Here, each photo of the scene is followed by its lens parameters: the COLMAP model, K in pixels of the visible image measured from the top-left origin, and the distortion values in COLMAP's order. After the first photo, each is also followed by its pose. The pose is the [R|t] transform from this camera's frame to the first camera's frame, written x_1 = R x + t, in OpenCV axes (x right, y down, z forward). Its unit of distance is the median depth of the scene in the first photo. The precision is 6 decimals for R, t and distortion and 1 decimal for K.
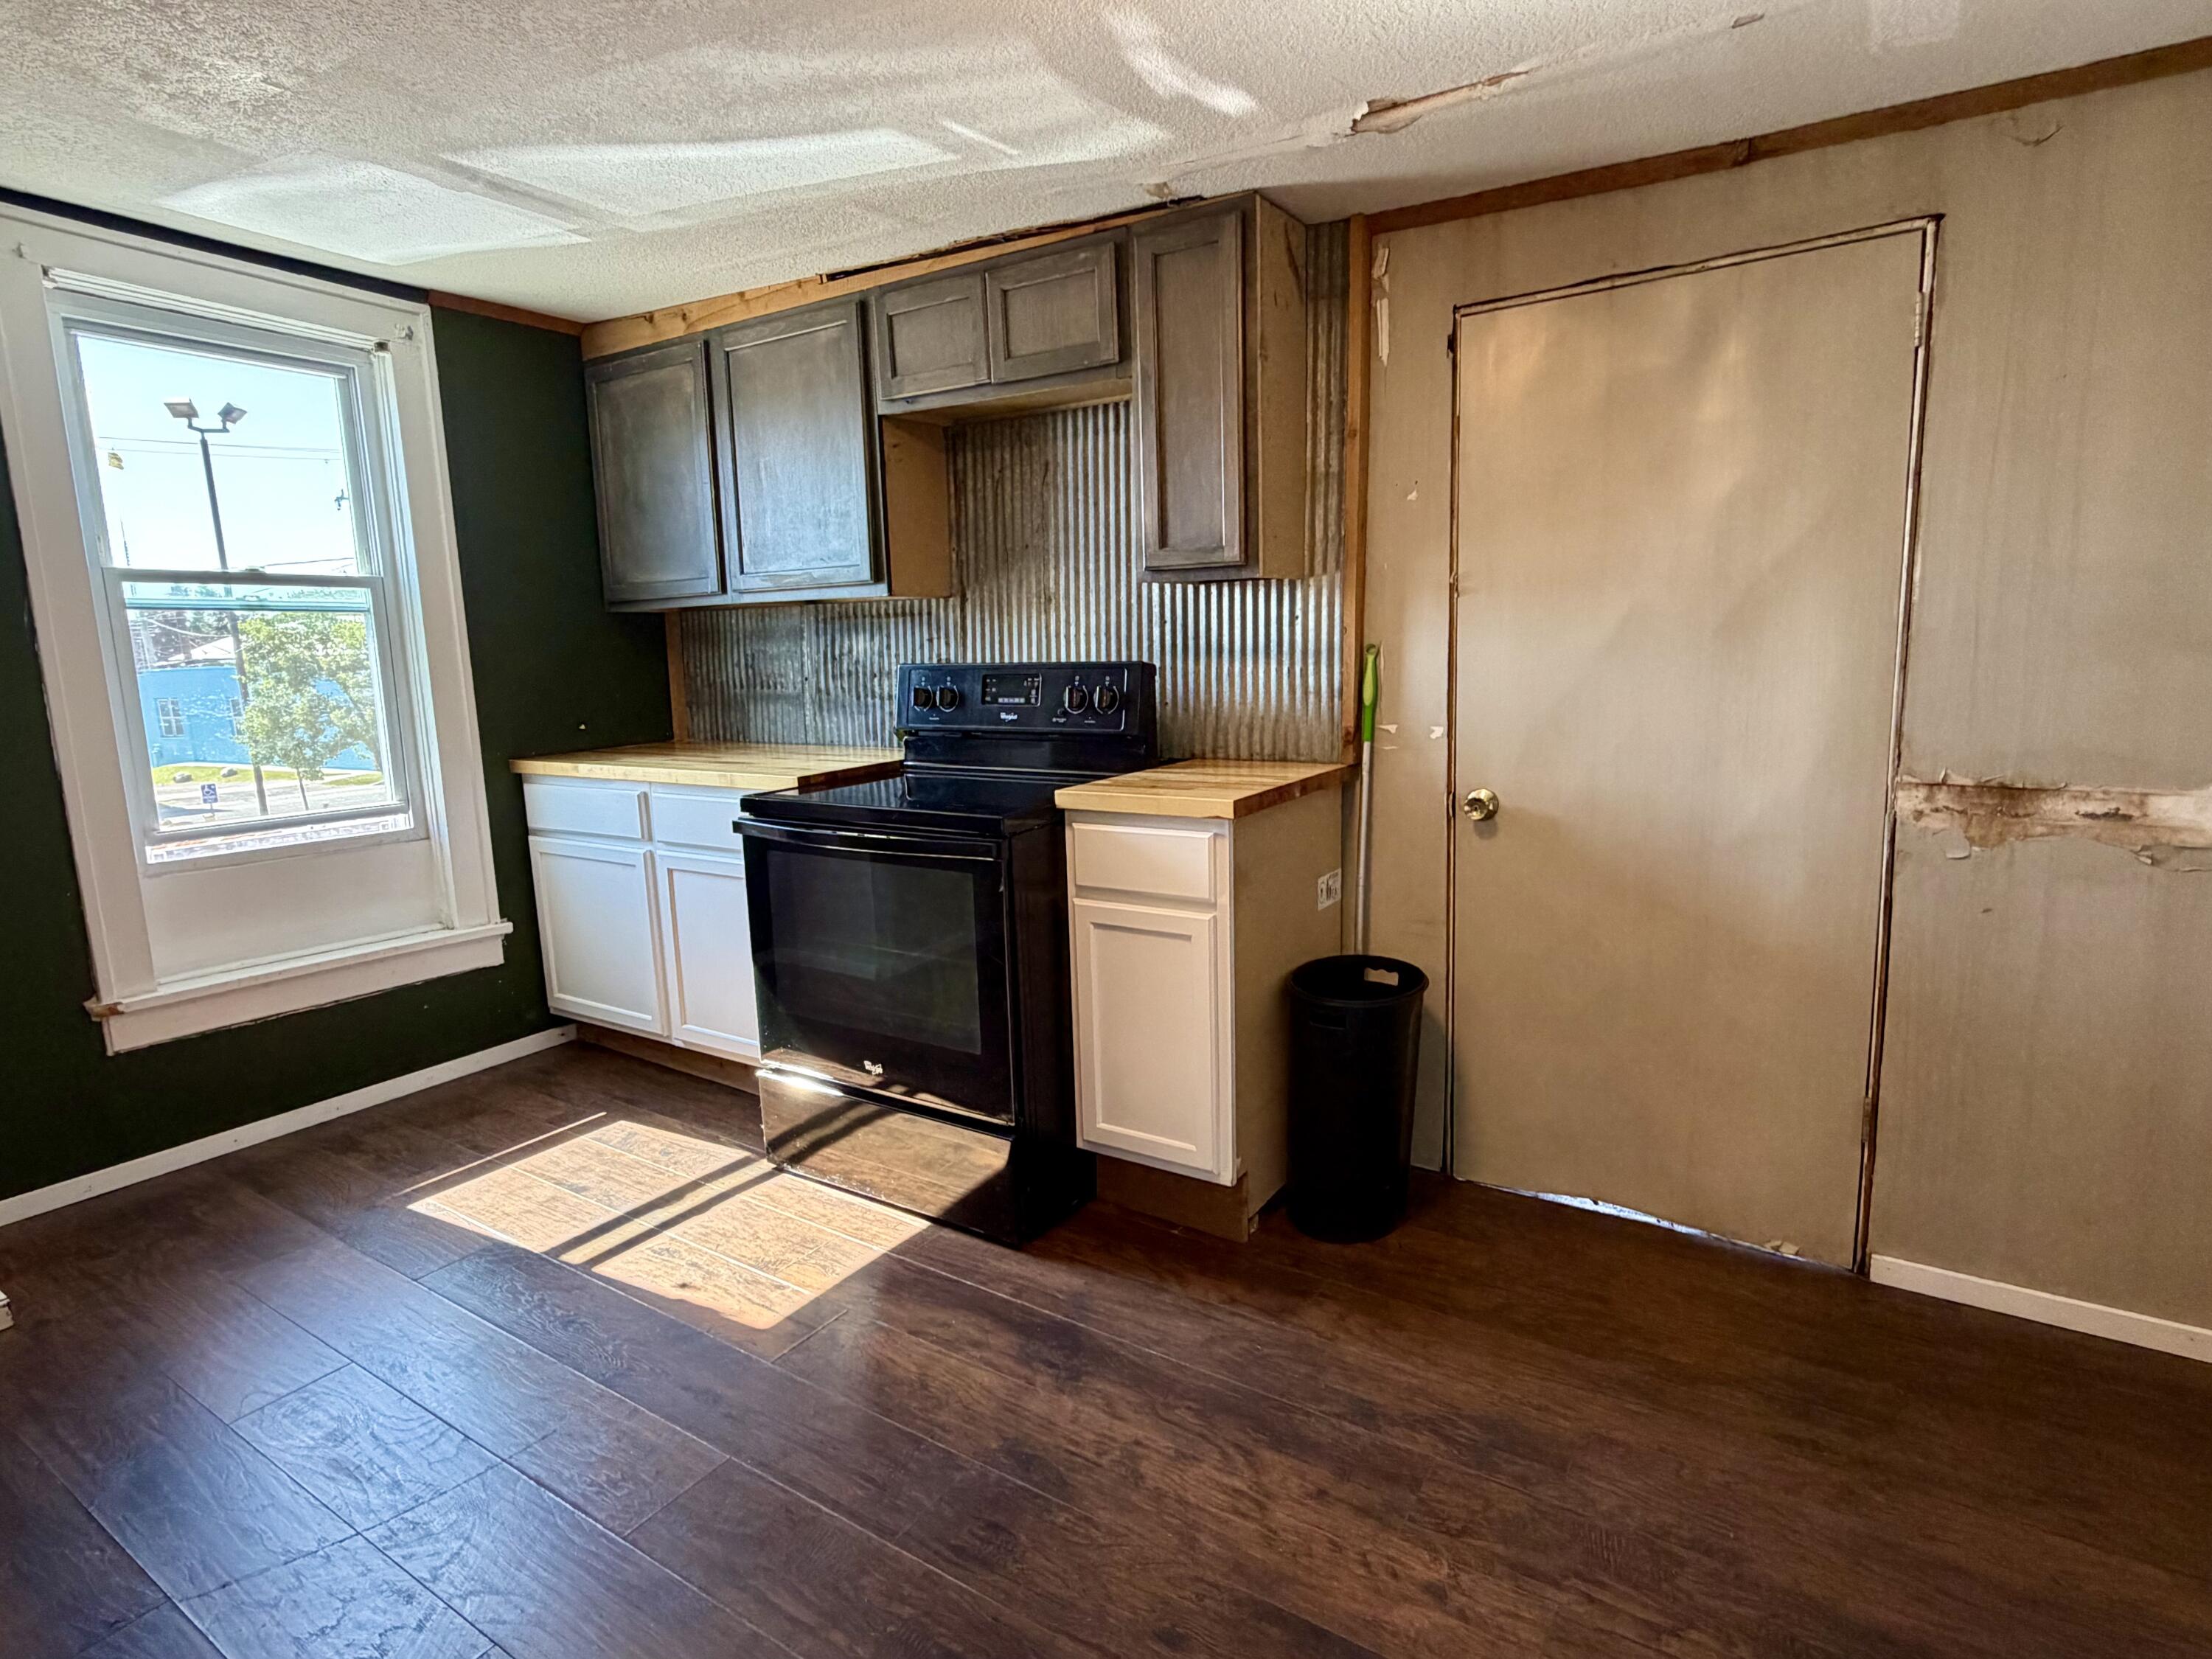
lens RADIAL K [[1153.4, 0, 1098.8], [0, 1153.4, 827.9], [0, 0, 1]] dist [0.002469, -0.001913]
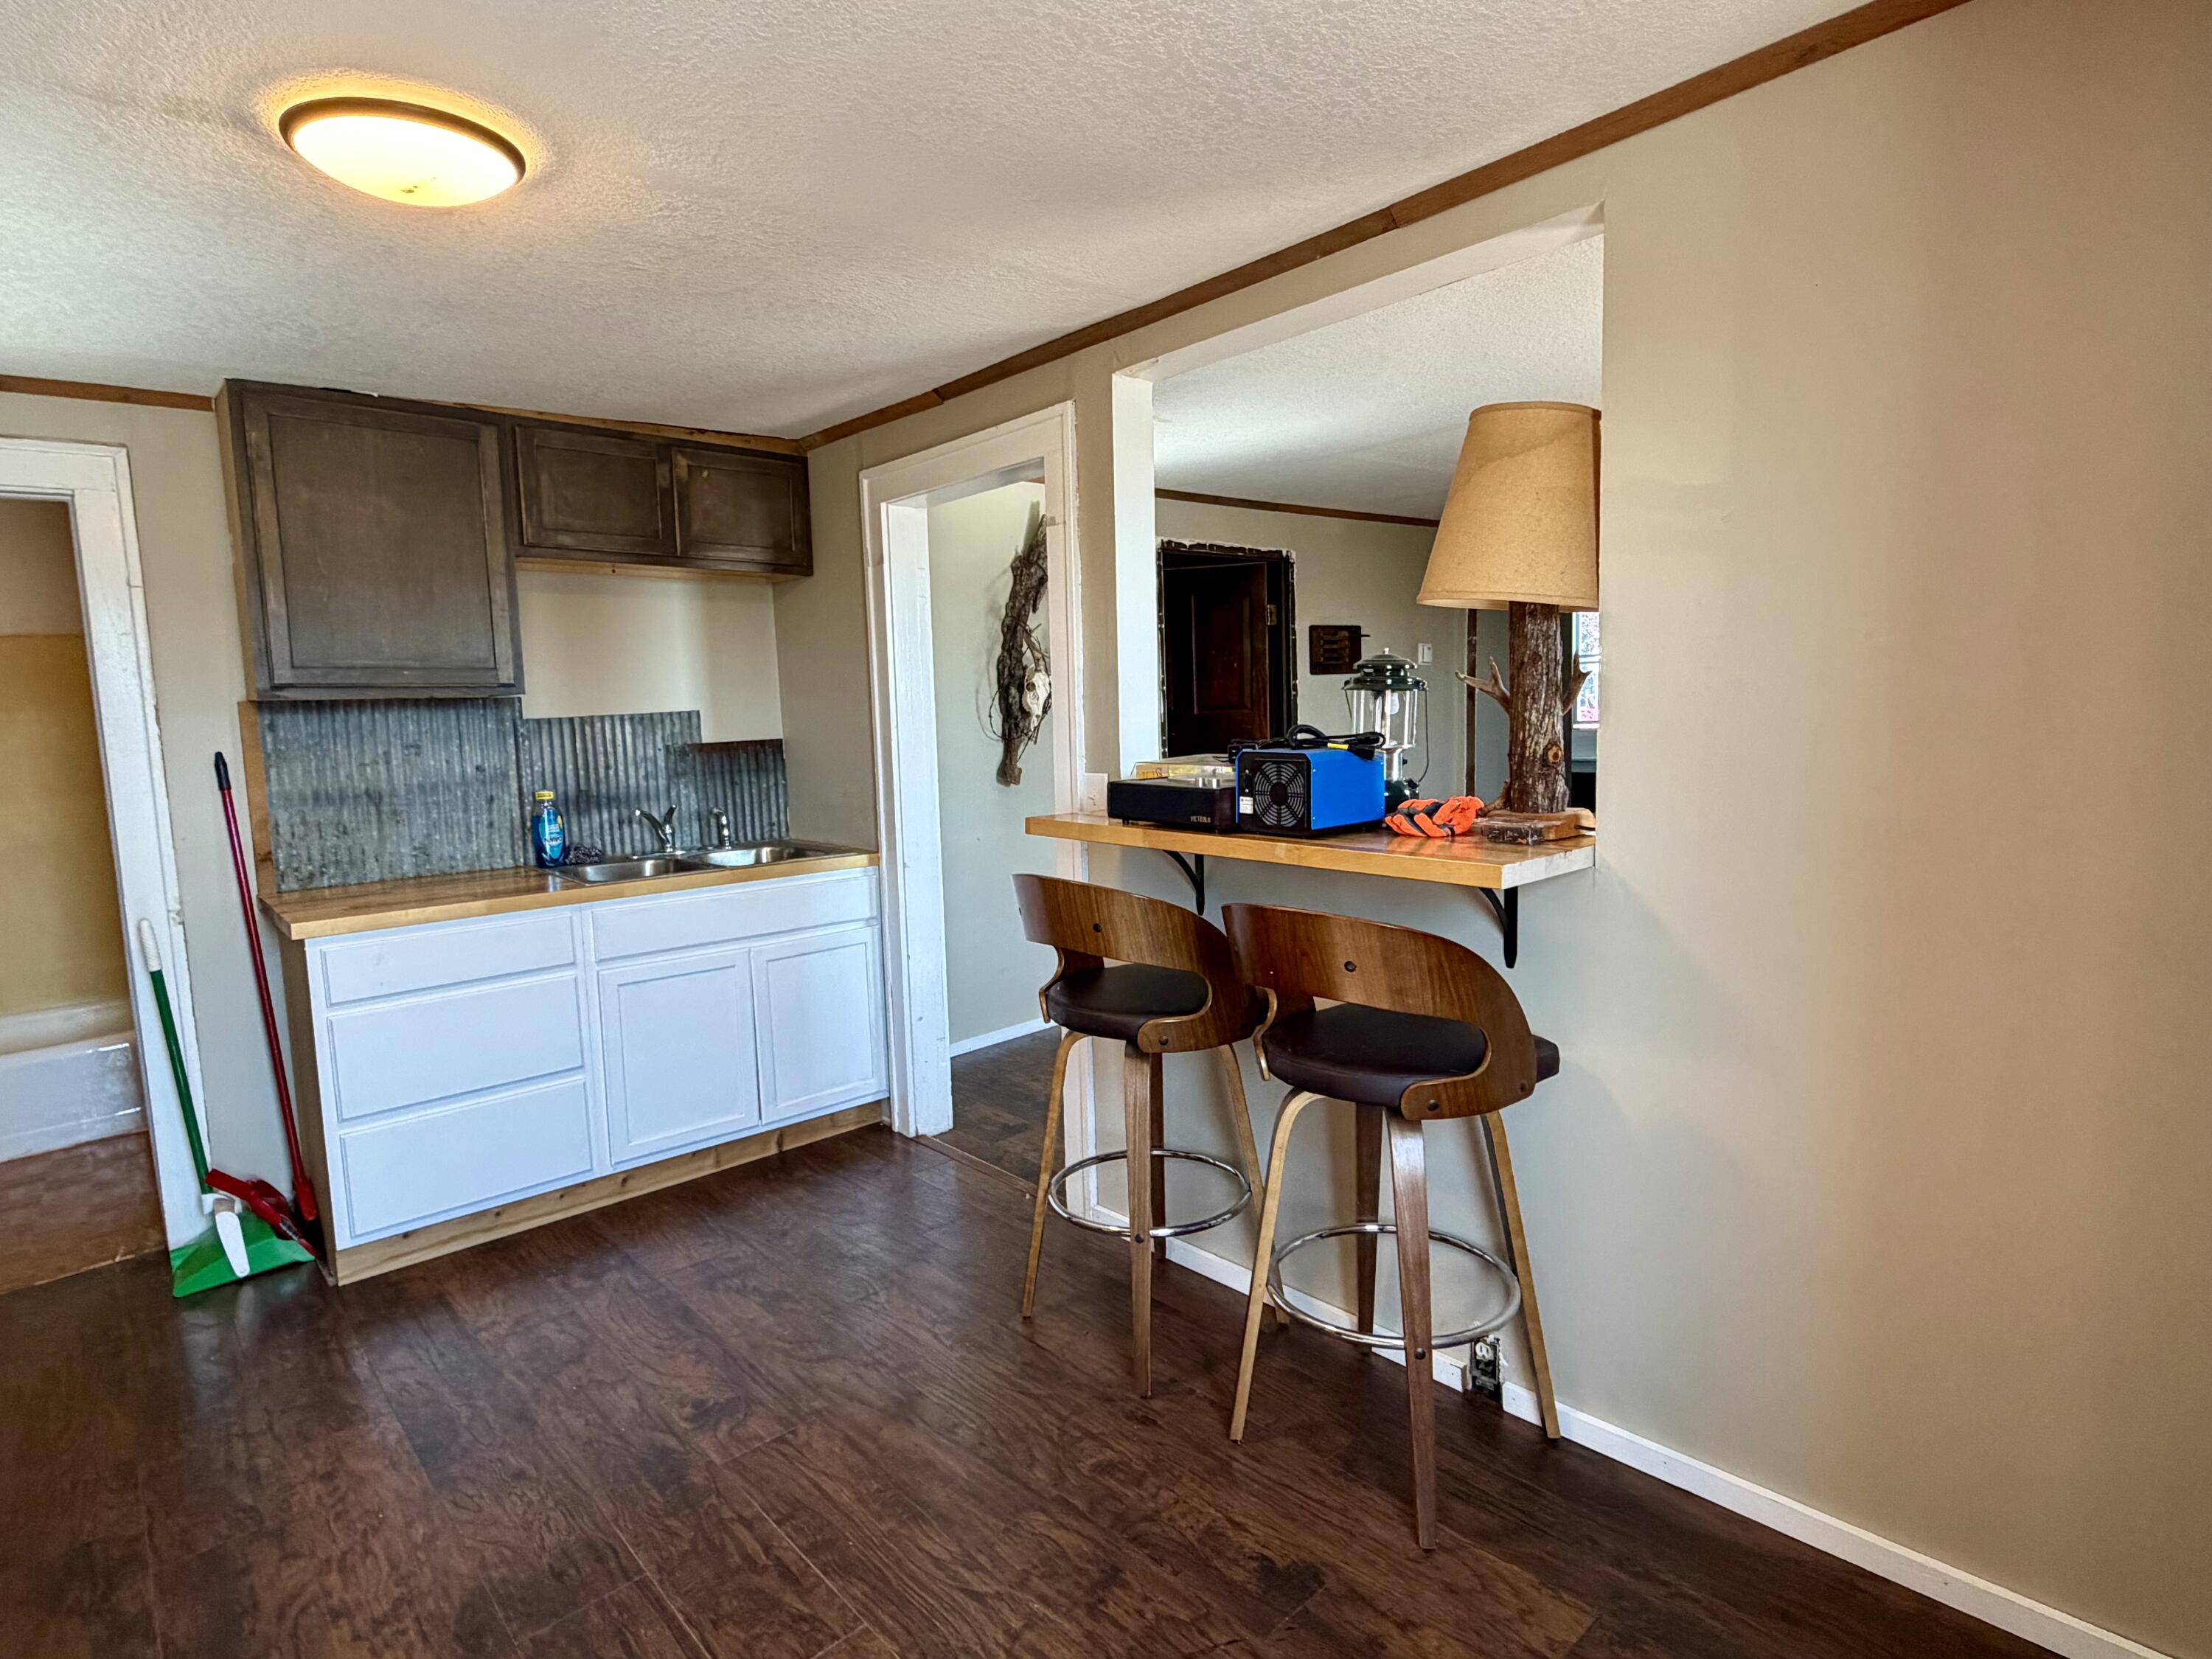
lens RADIAL K [[1153.4, 0, 1099.1], [0, 1153.4, 827.9], [0, 0, 1]] dist [0.002469, -0.001913]
pose [[-0.964744, 0.029517, 0.261531, -0.577477], [0.100151, 0.960107, 0.261082, -0.202762], [-0.243391, 0.278069, -0.929214, 1.094463]]
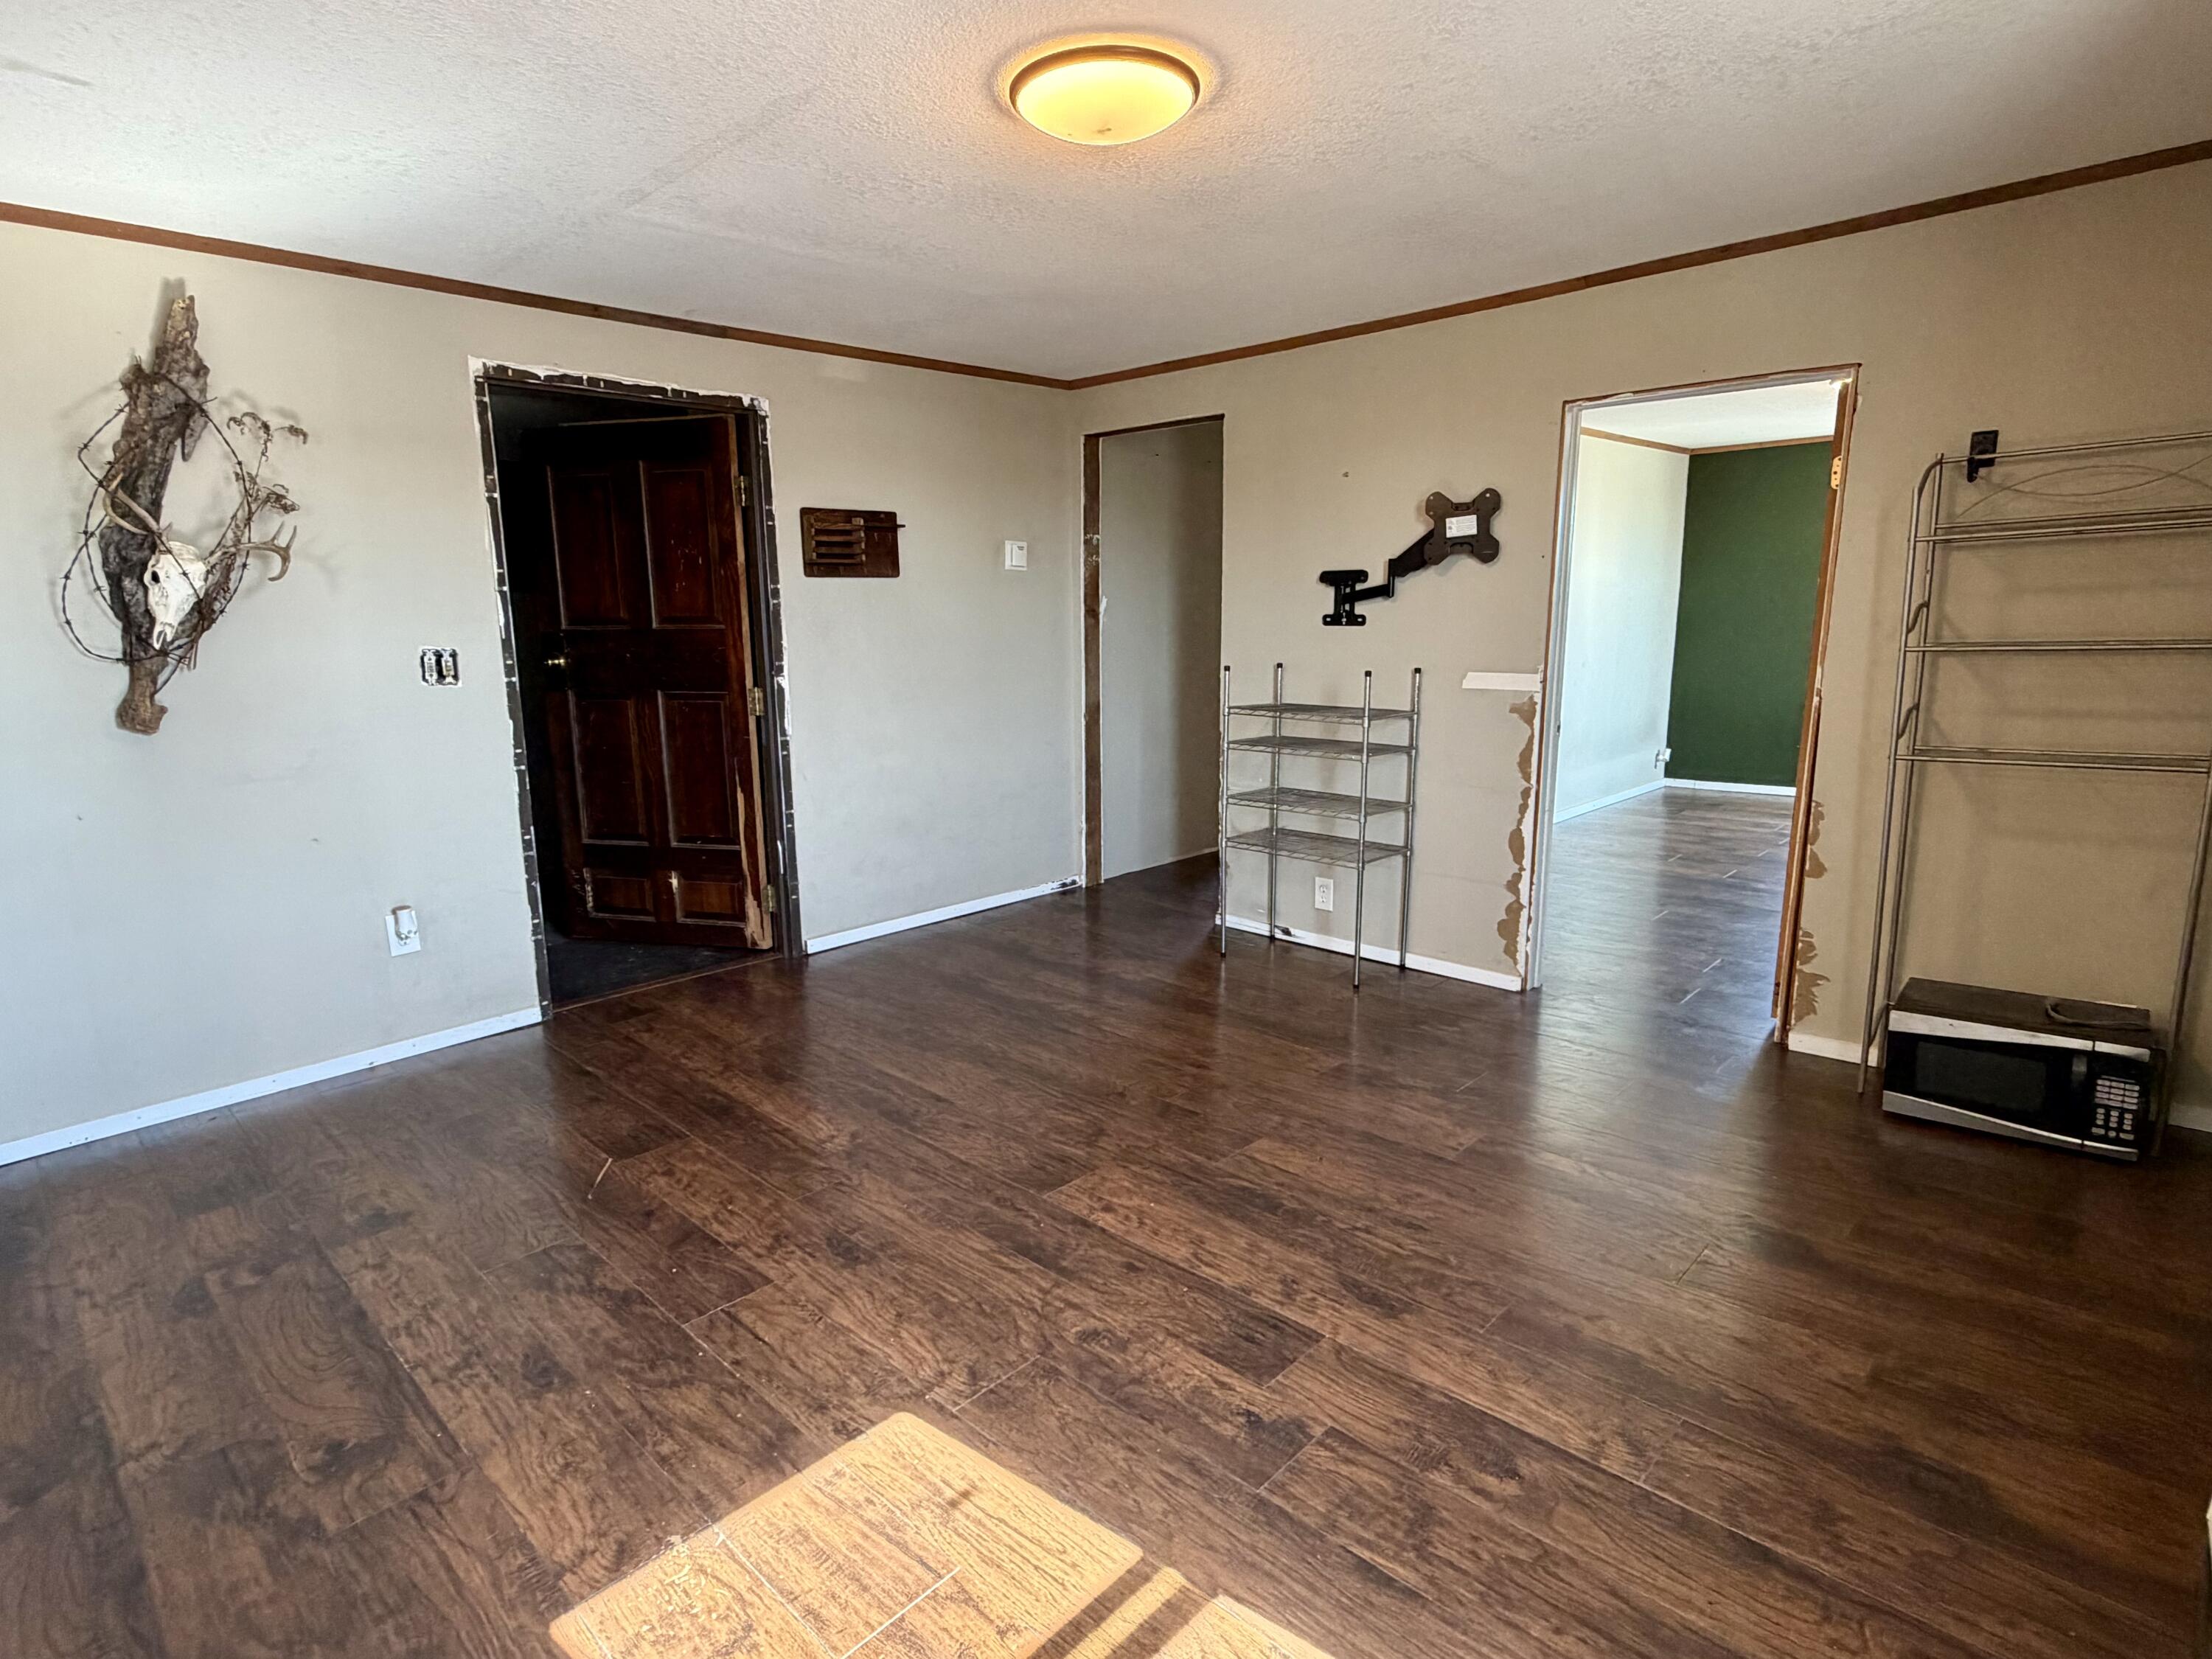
lens RADIAL K [[1153.4, 0, 1106.3], [0, 1153.4, 826.9], [0, 0, 1]] dist [0.002469, -0.001913]
pose [[-0.981536, -0.000317, 0.191277, -1.126801], [0.065277, 0.939410, 0.336524, -0.050660], [-0.179794, 0.342796, -0.922044, 0.372966]]
